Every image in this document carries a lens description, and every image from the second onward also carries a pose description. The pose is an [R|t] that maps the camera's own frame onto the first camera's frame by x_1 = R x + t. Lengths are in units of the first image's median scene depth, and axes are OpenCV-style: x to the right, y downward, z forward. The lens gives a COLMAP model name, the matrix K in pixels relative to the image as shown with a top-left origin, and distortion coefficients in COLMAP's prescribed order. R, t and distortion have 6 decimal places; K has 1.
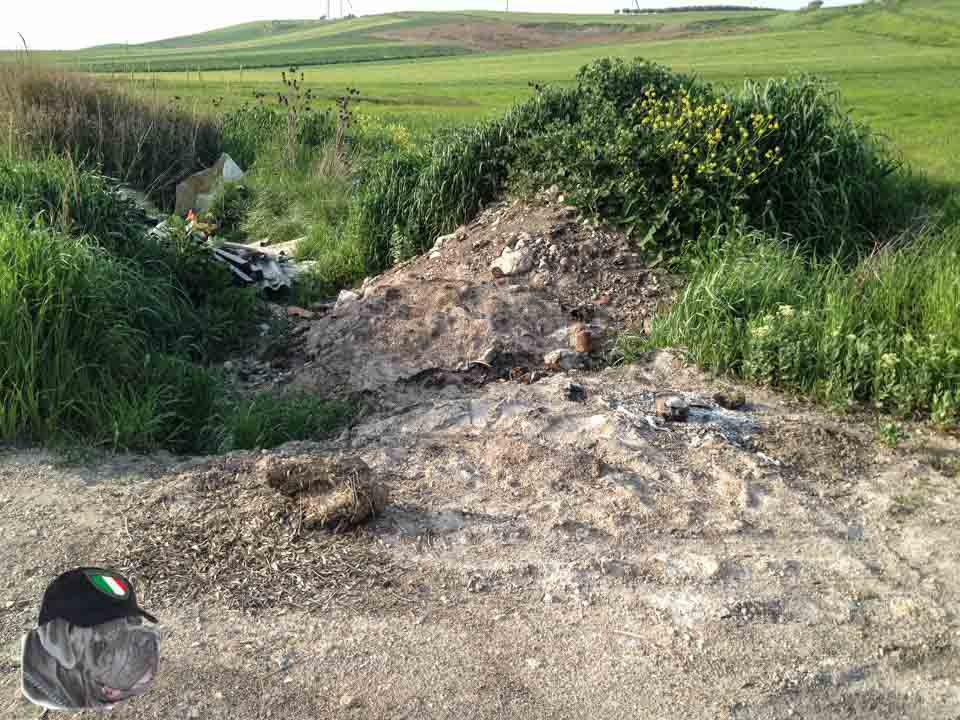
lens RADIAL K [[815.5, 0, 480.0], [0, 815.5, 384.9], [0, 0, 1]] dist [0.077228, -0.193422]
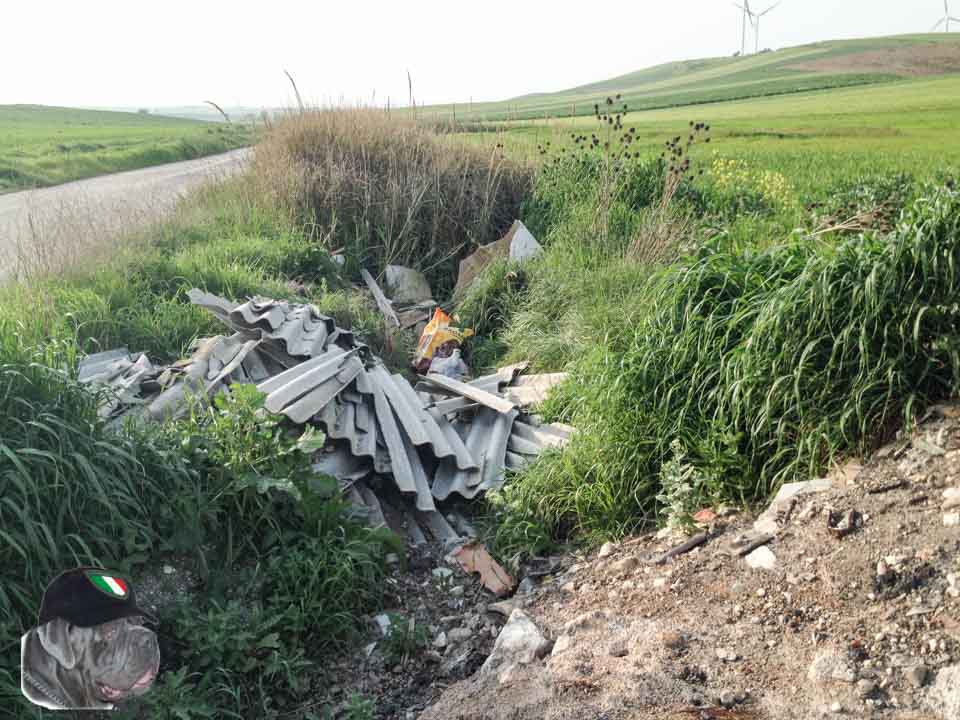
lens RADIAL K [[849.7, 0, 480.0], [0, 849.7, 360.0], [0, 0, 1]] dist [-0.001197, -0.088902]
pose [[0.895863, 0.064302, -0.439653, -0.004716], [-0.098637, 0.993565, -0.055672, -0.134588], [0.433244, 0.093241, 0.896441, 0.383854]]
